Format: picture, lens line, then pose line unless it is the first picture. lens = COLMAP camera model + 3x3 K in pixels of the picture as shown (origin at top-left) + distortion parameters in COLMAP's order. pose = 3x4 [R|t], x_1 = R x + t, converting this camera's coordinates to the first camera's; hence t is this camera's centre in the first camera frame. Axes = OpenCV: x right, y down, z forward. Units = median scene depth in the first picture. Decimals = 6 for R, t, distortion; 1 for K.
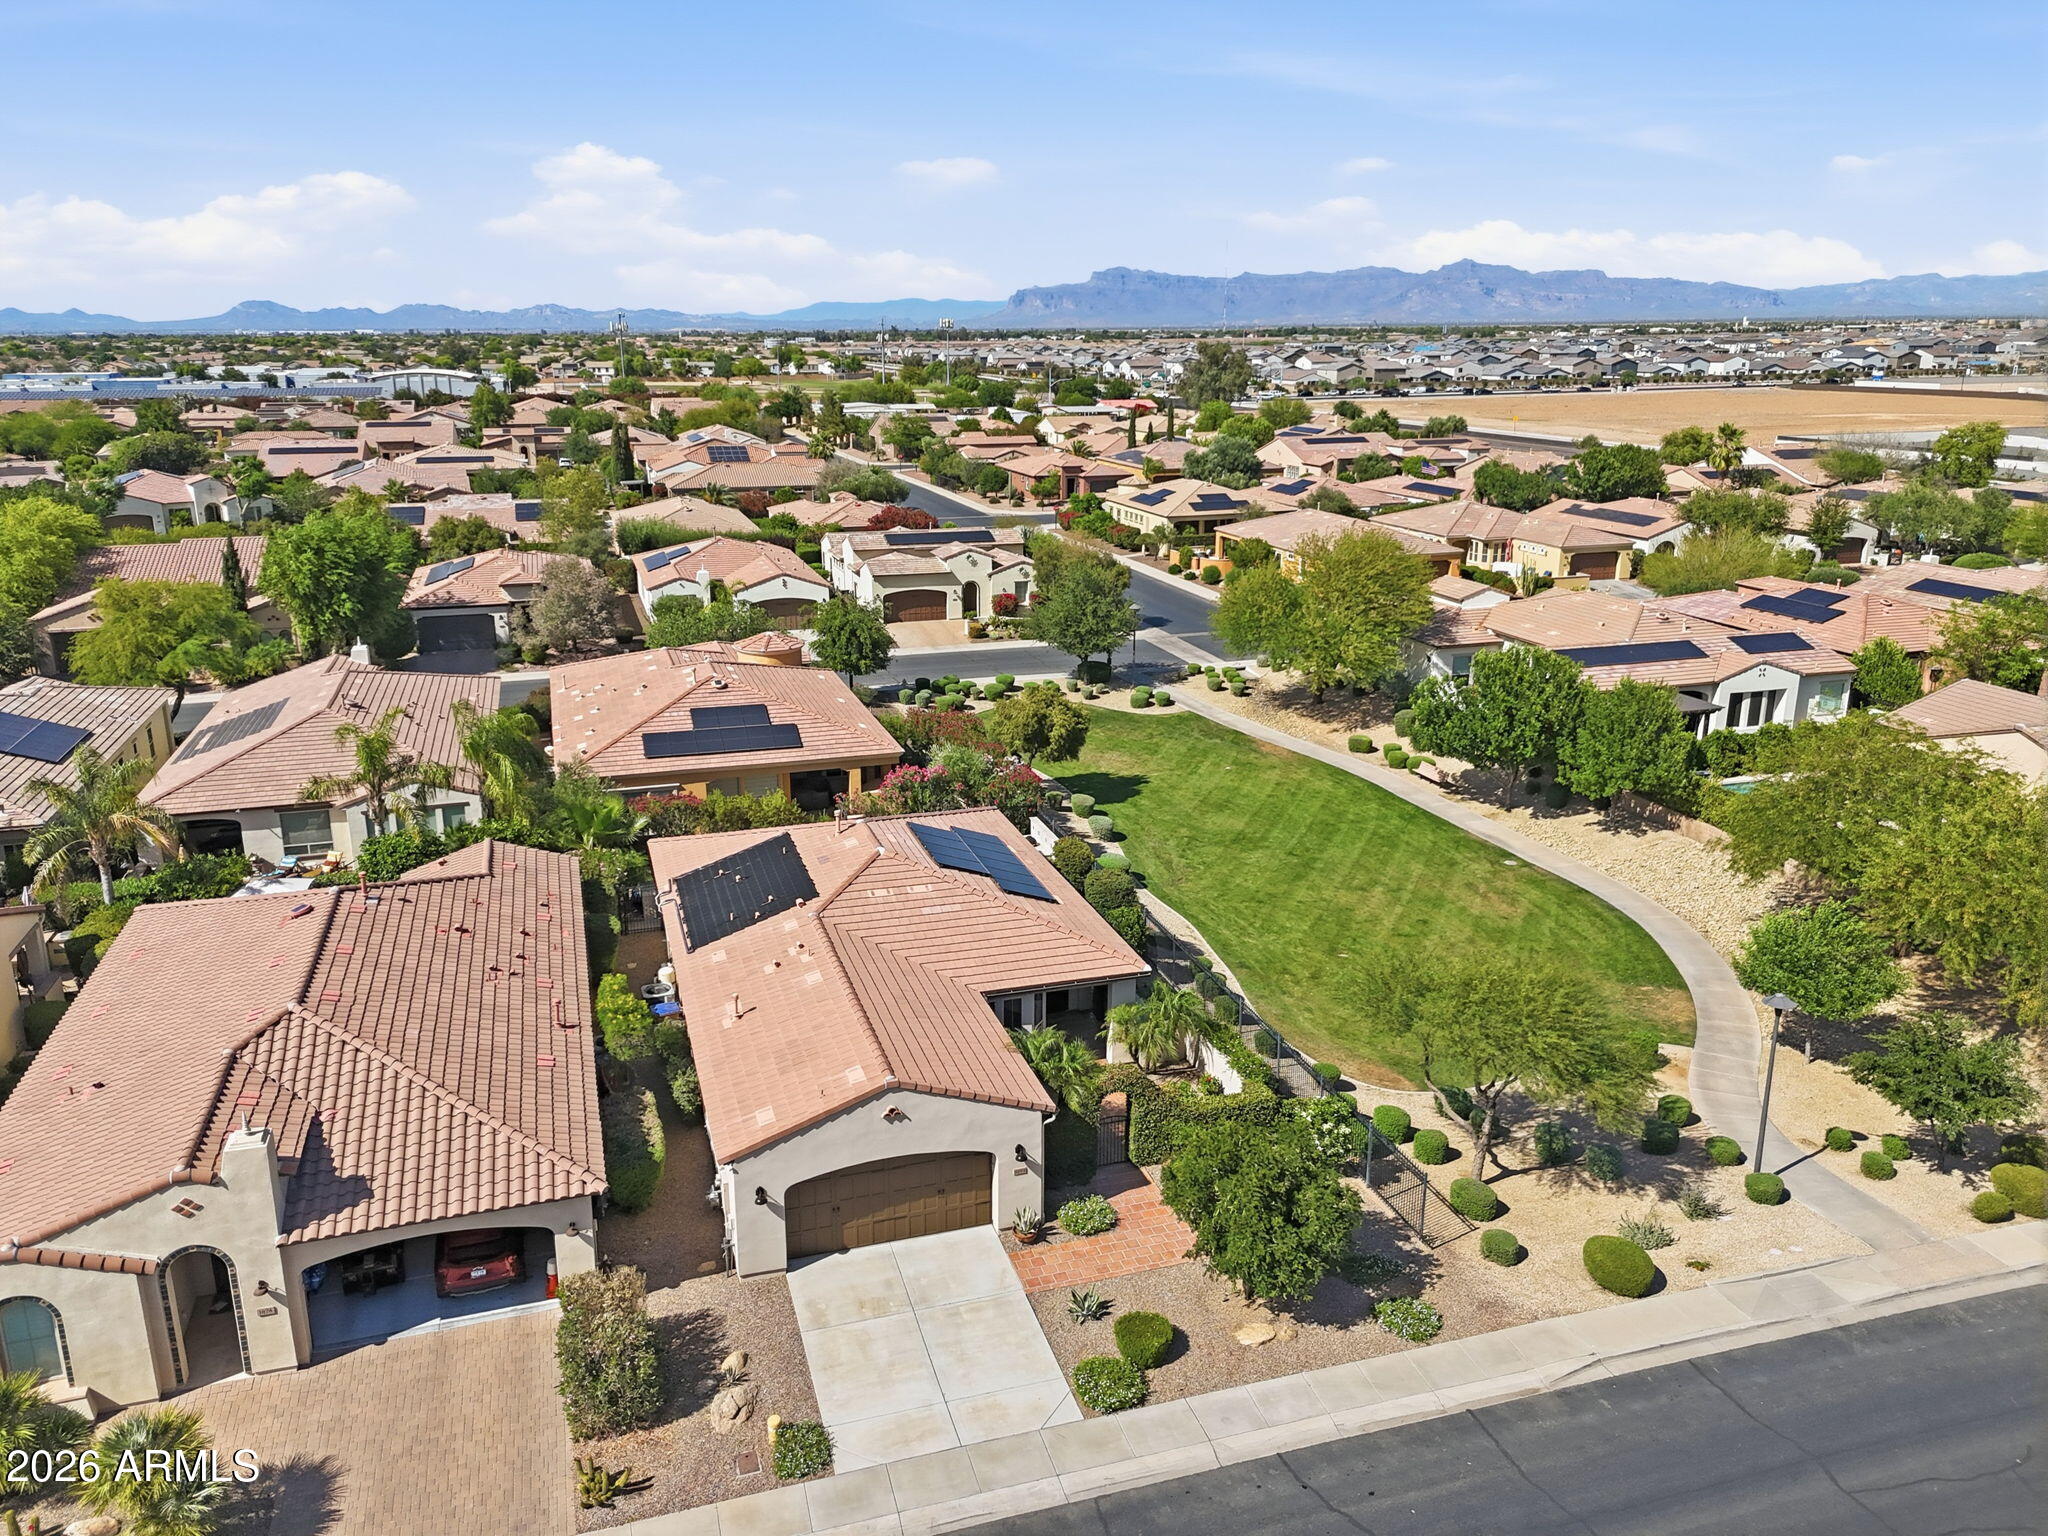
lens RADIAL K [[1509.4, 0, 1026.7], [0, 1509.4, 772.9], [0, 0, 1]] dist [0.086236, -0.092189]
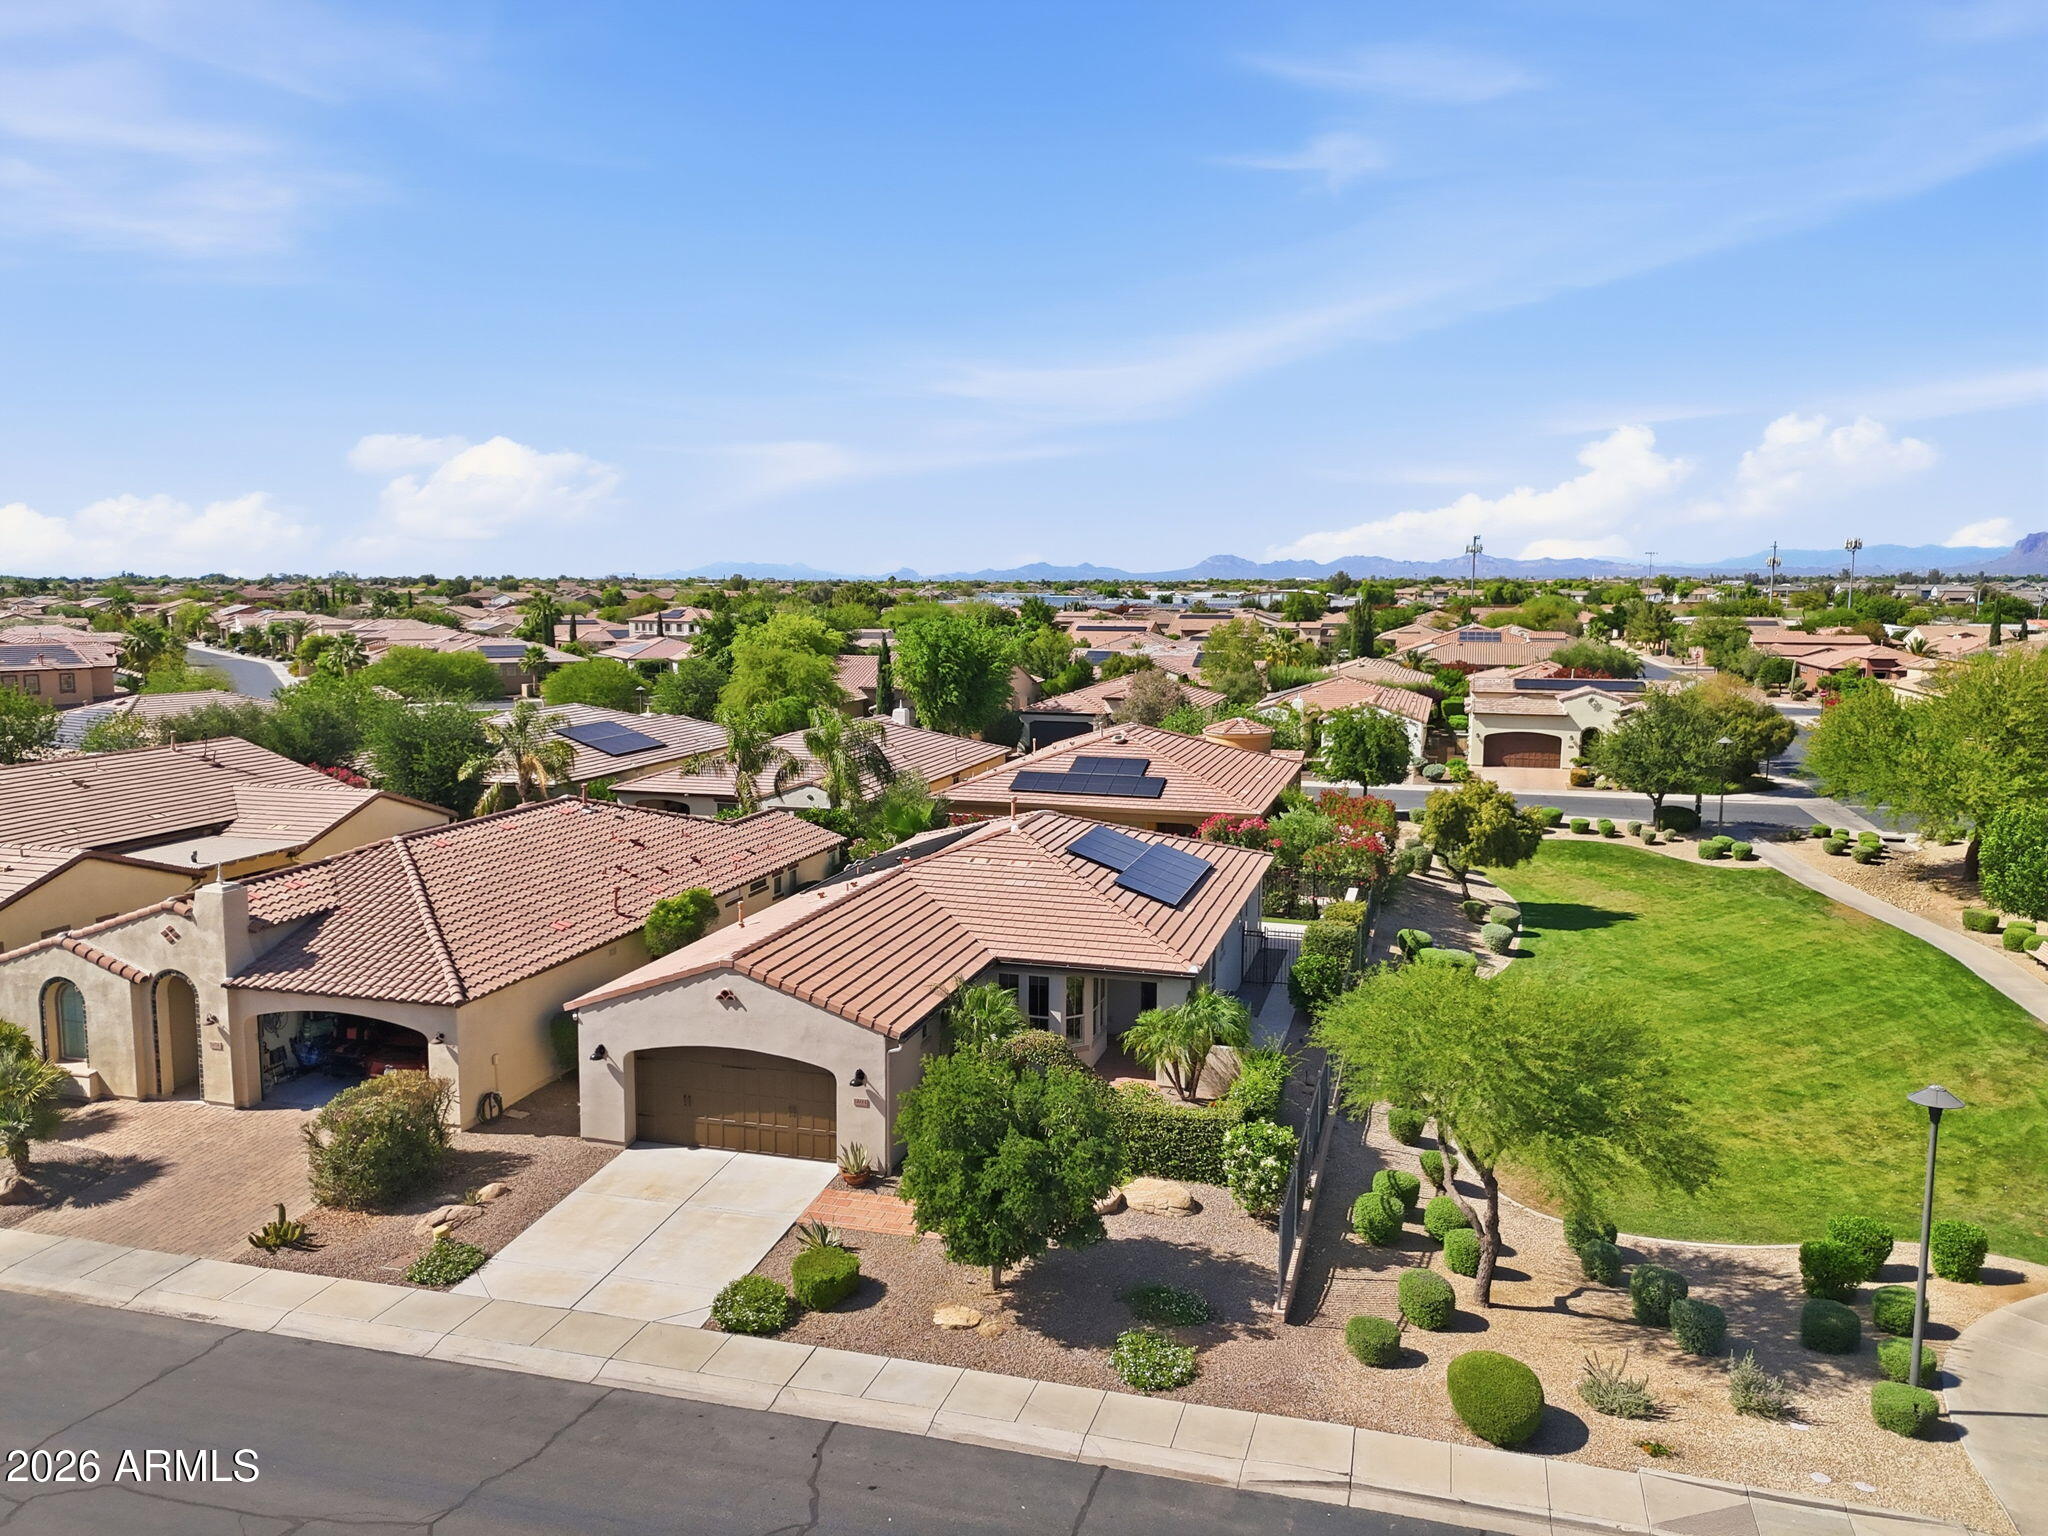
lens RADIAL K [[1509.4, 0, 1026.7], [0, 1509.4, 772.9], [0, 0, 1]] dist [0.086236, -0.092189]
pose [[0.837735, 0.074758, -0.540936, 0.456016], [-0.157954, 0.981413, -0.108988, 0.129941], [0.522734, 0.176746, 0.833973, 0.232192]]
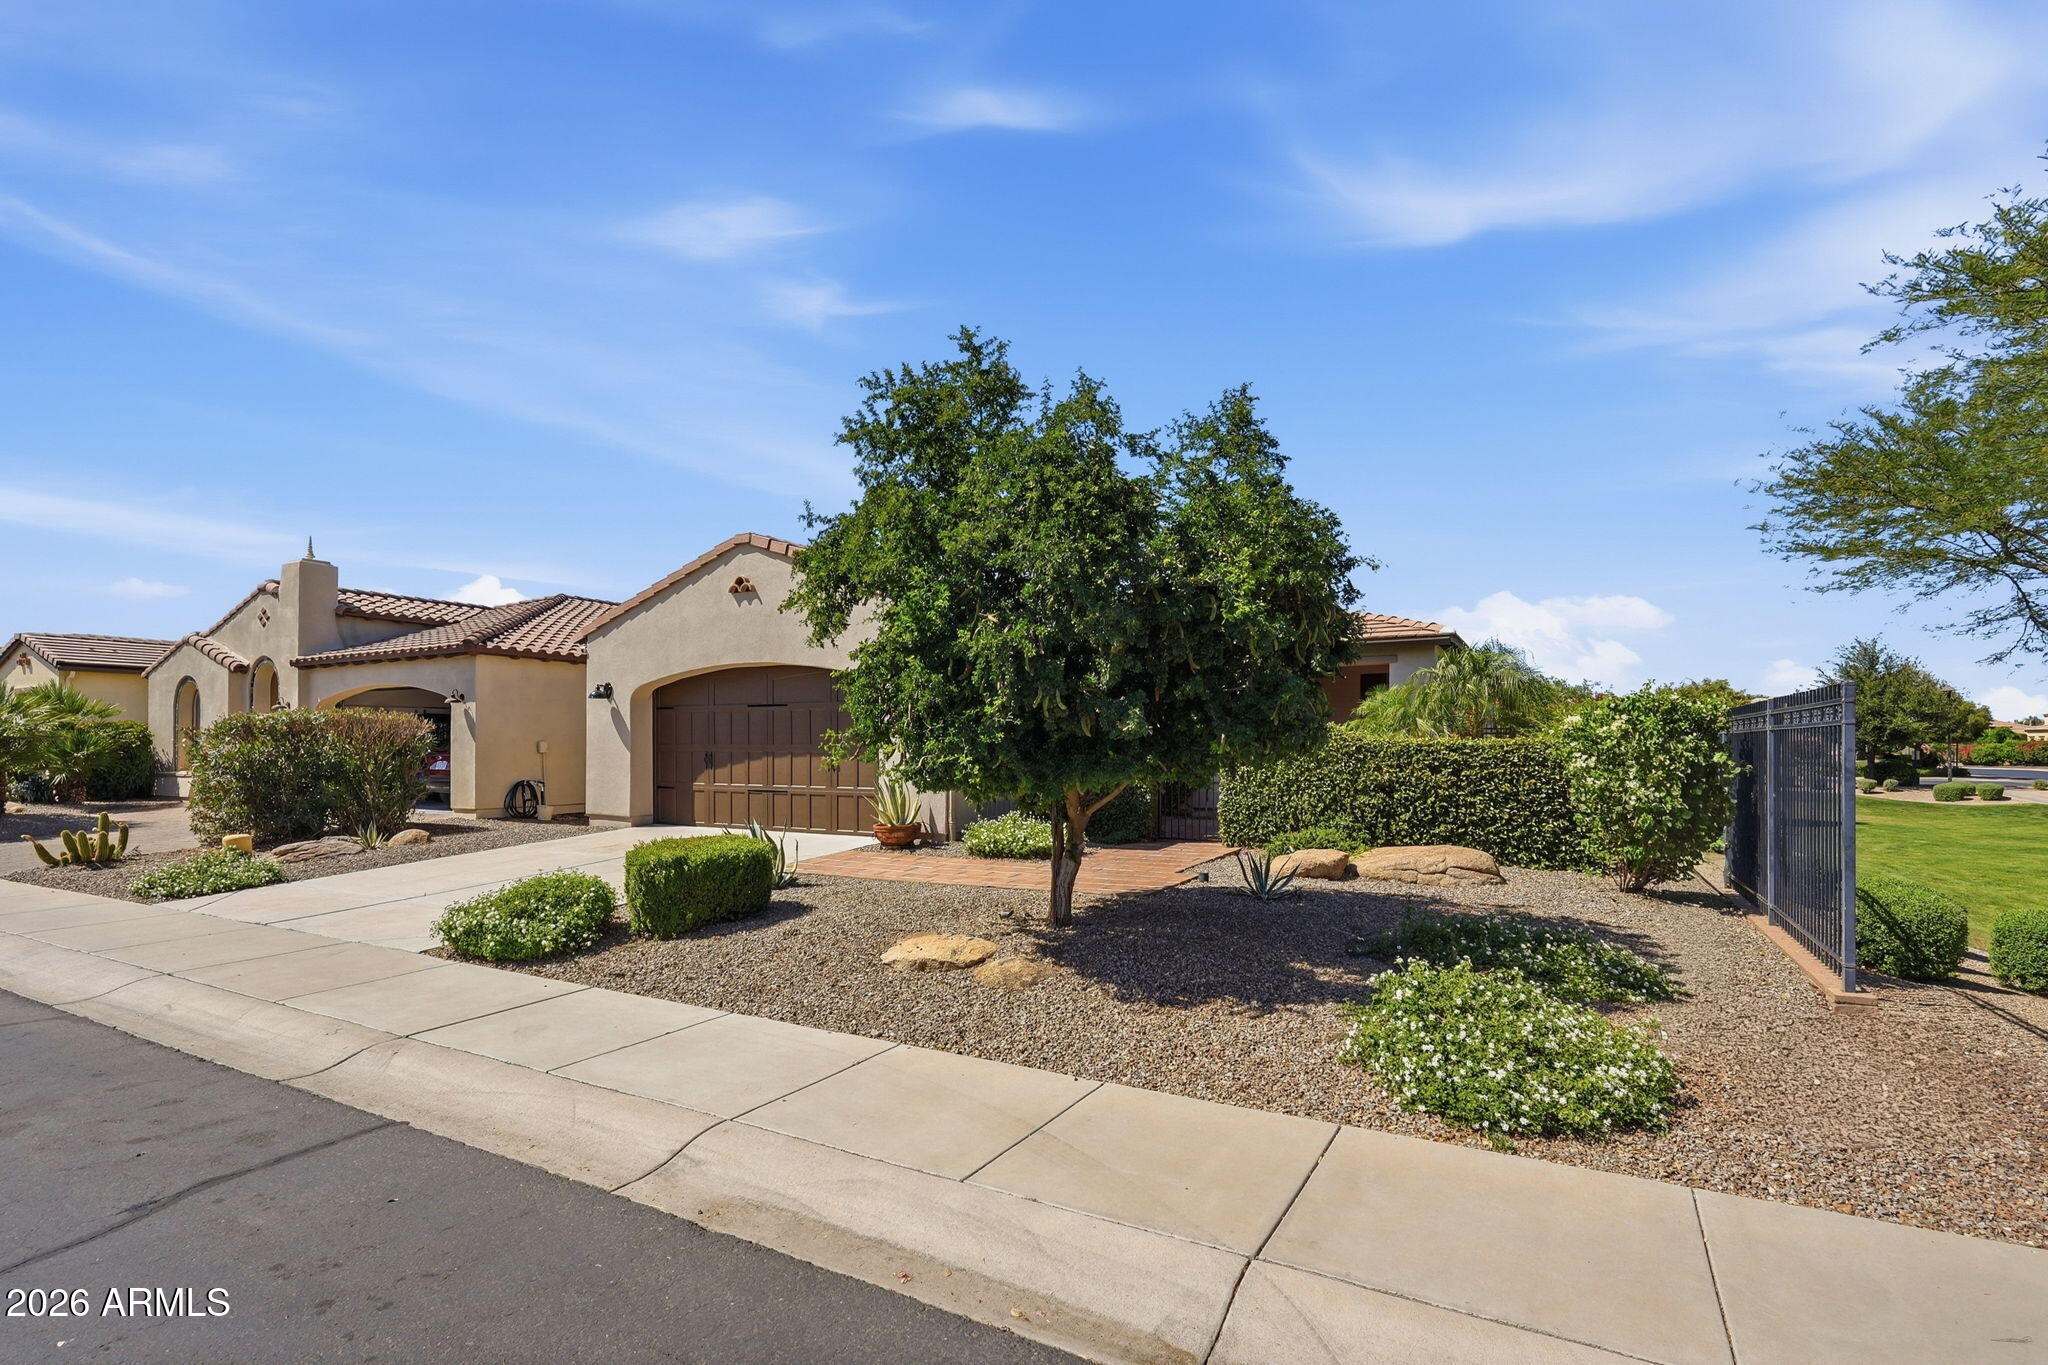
lens RADIAL K [[973.4, 0, 1014.0], [0, 973.4, 739.6], [0, 0, 1]] dist [-0.004787, -0.000439]
pose [[0.683830, -0.004649, -0.729627, 0.239414], [-0.203408, 0.959121, -0.196752, 0.278567], [0.700715, 0.282957, 0.654930, 0.665663]]
